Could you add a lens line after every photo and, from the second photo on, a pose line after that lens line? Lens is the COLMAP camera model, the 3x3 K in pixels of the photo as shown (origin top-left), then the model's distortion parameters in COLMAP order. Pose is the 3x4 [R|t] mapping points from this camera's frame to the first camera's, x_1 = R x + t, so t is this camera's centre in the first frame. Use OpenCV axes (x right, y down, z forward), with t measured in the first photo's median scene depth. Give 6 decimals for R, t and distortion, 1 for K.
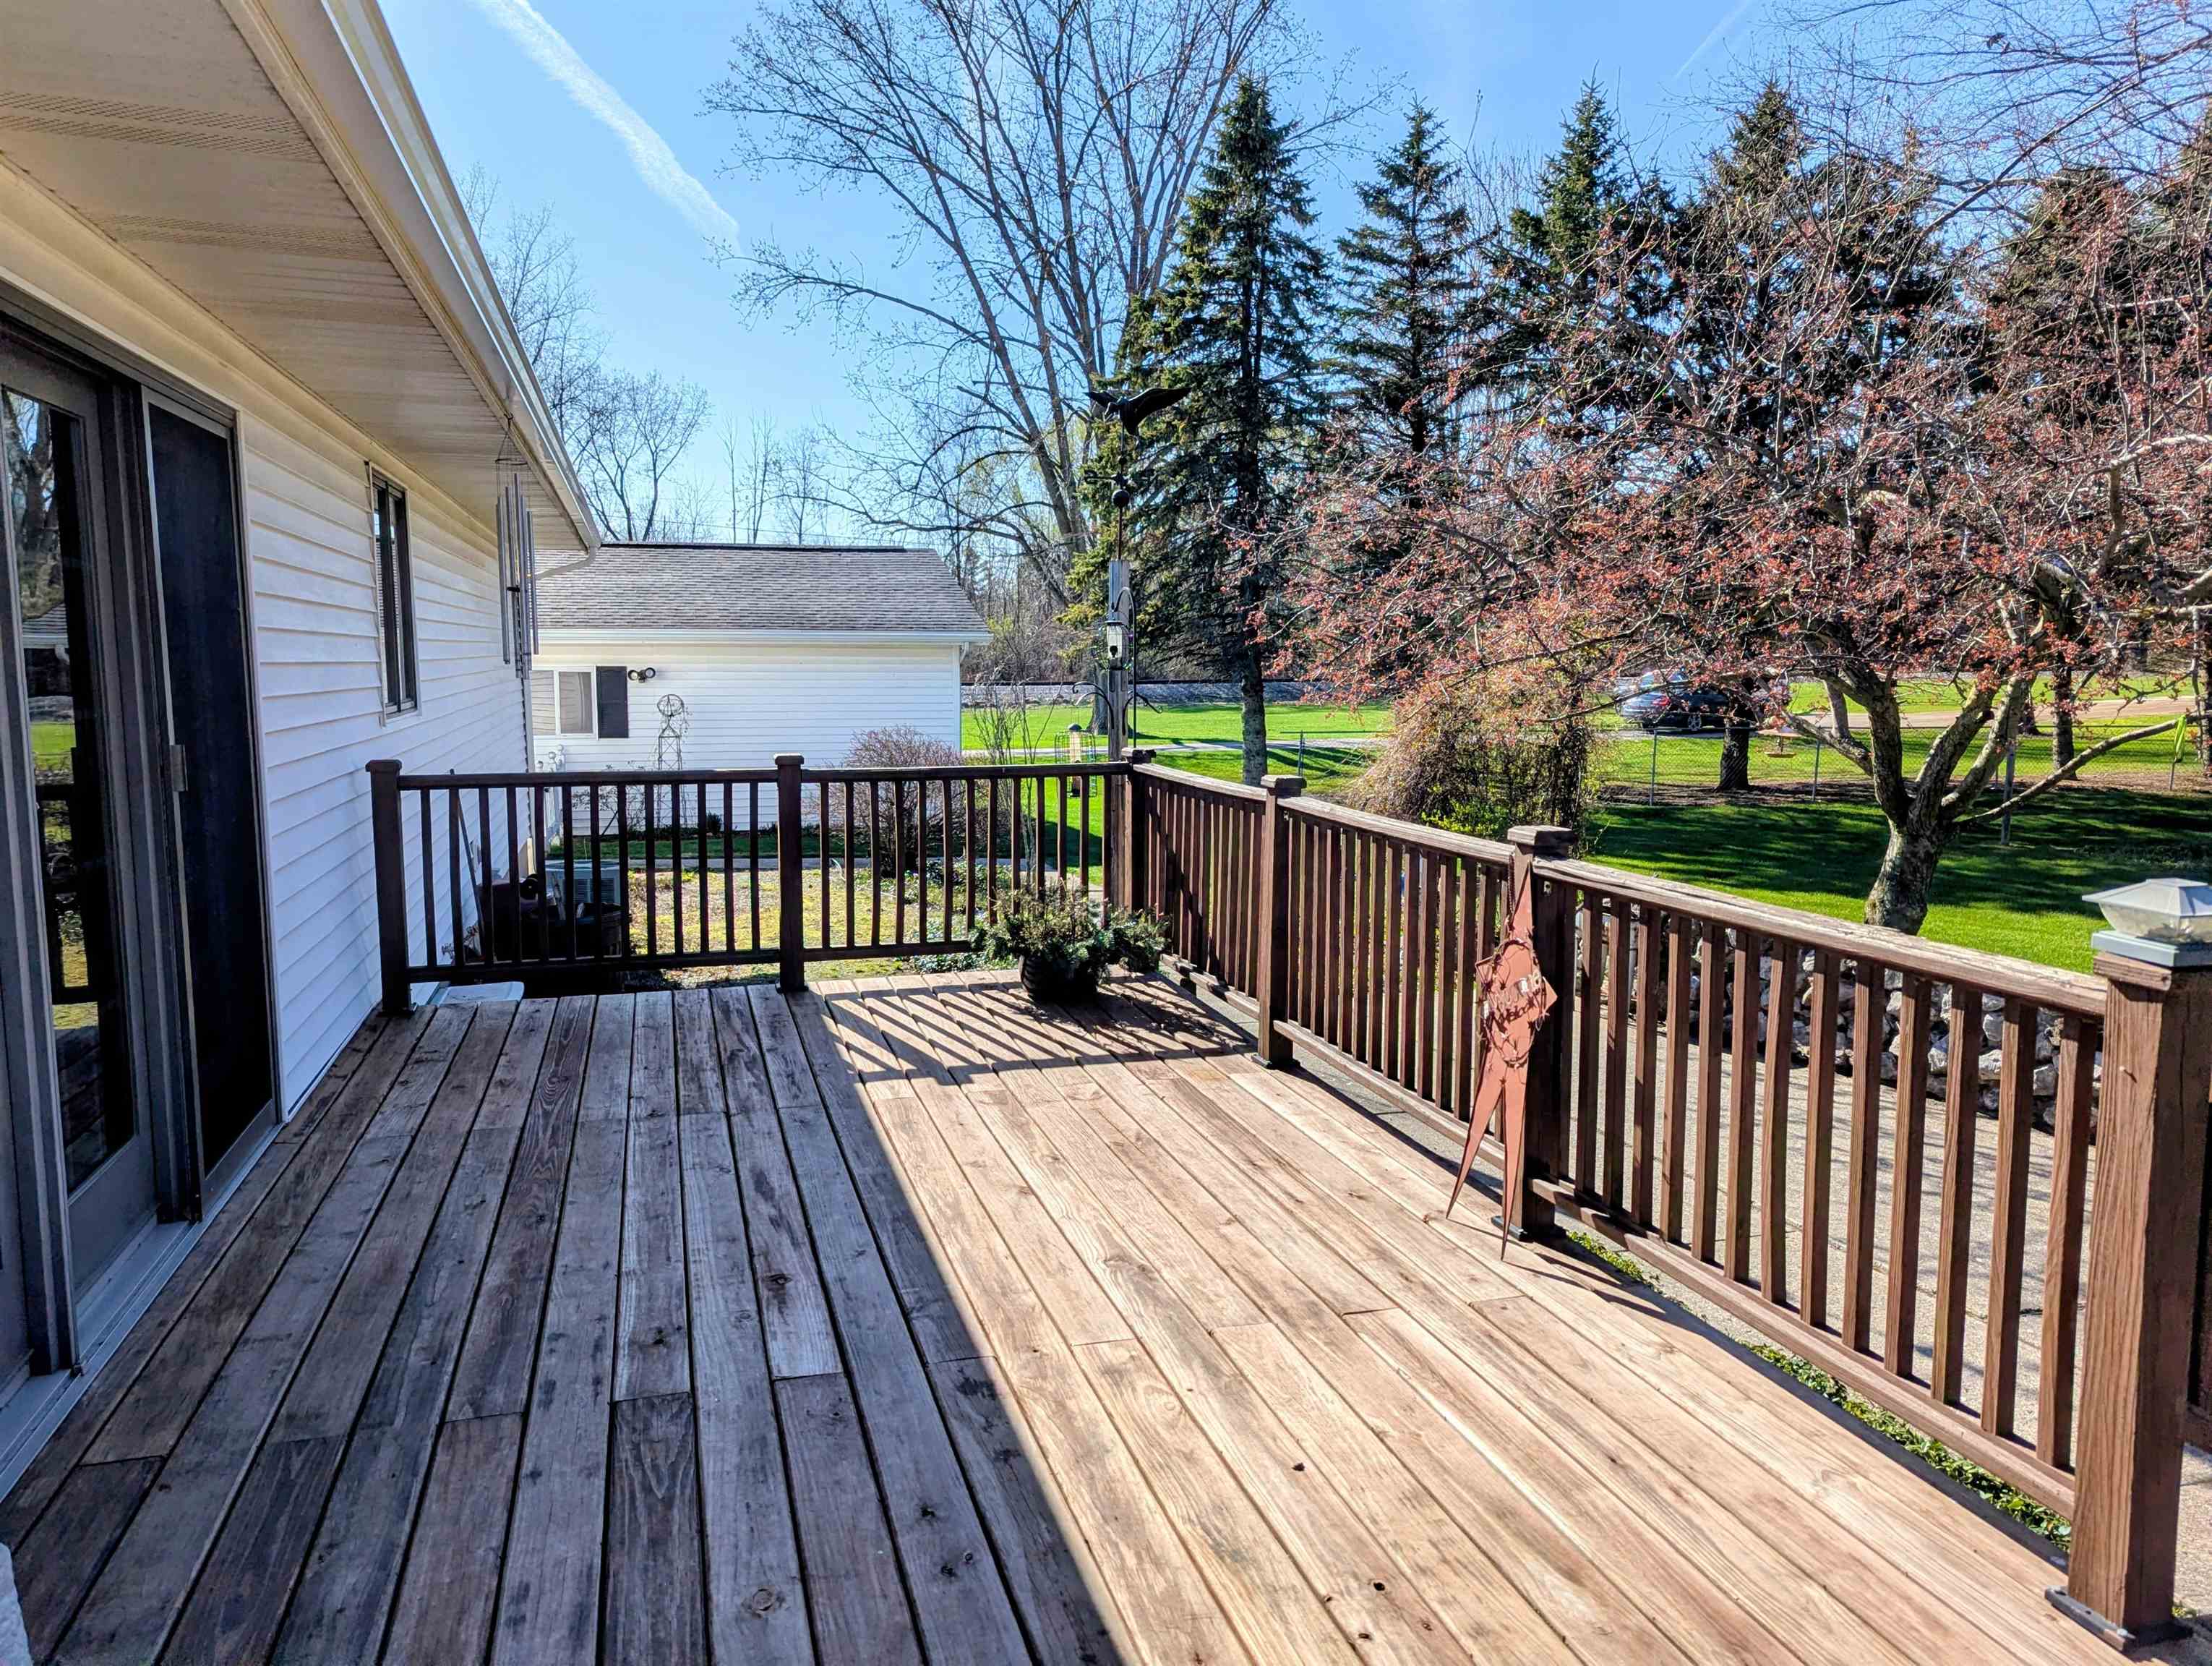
lens RADIAL K [[1551.7, 0, 1105.8], [0, 1551.7, 830.6], [0, 0, 1]] dist [0.052915, -0.037392]
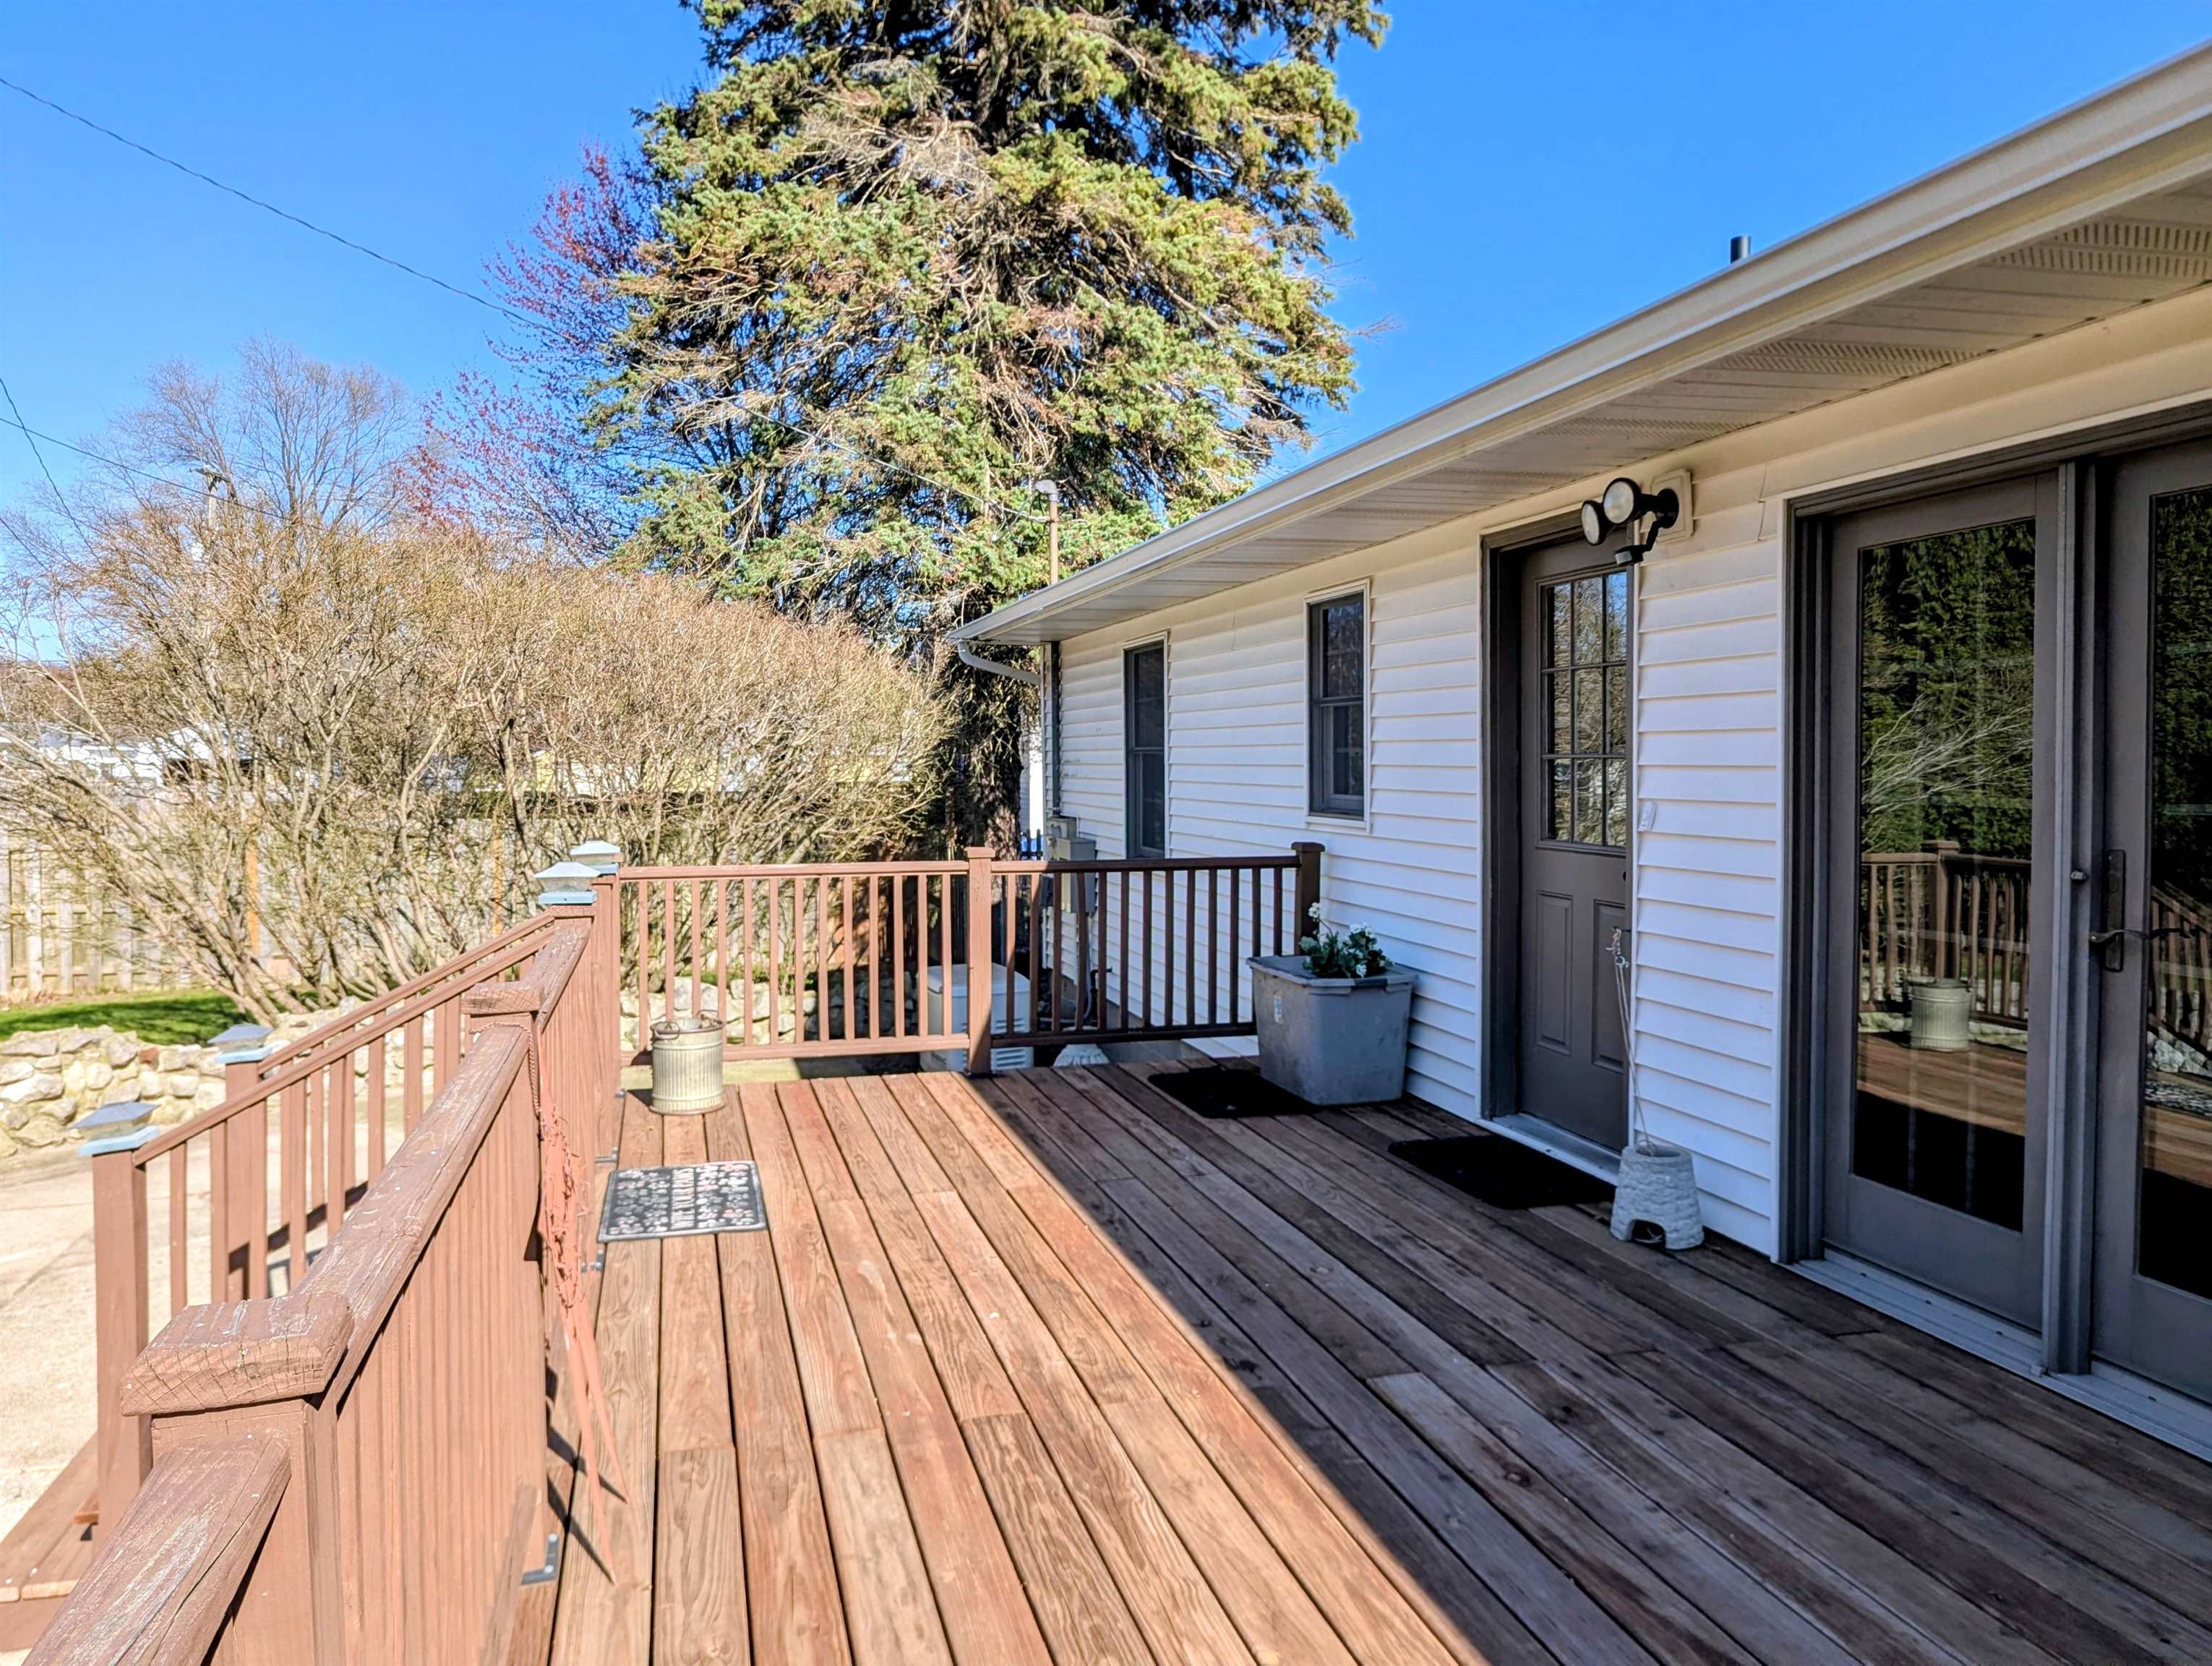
lens RADIAL K [[1551.7, 0, 1105.1], [0, 1551.7, 816.1], [0, 0, 1]] dist [0.052915, -0.037392]
pose [[-0.999874, 0.000459, 0.015891, 0.001016], [0.002850, 0.988568, 0.150746, -0.228401], [-0.015640, 0.150772, -0.988445, 2.094008]]
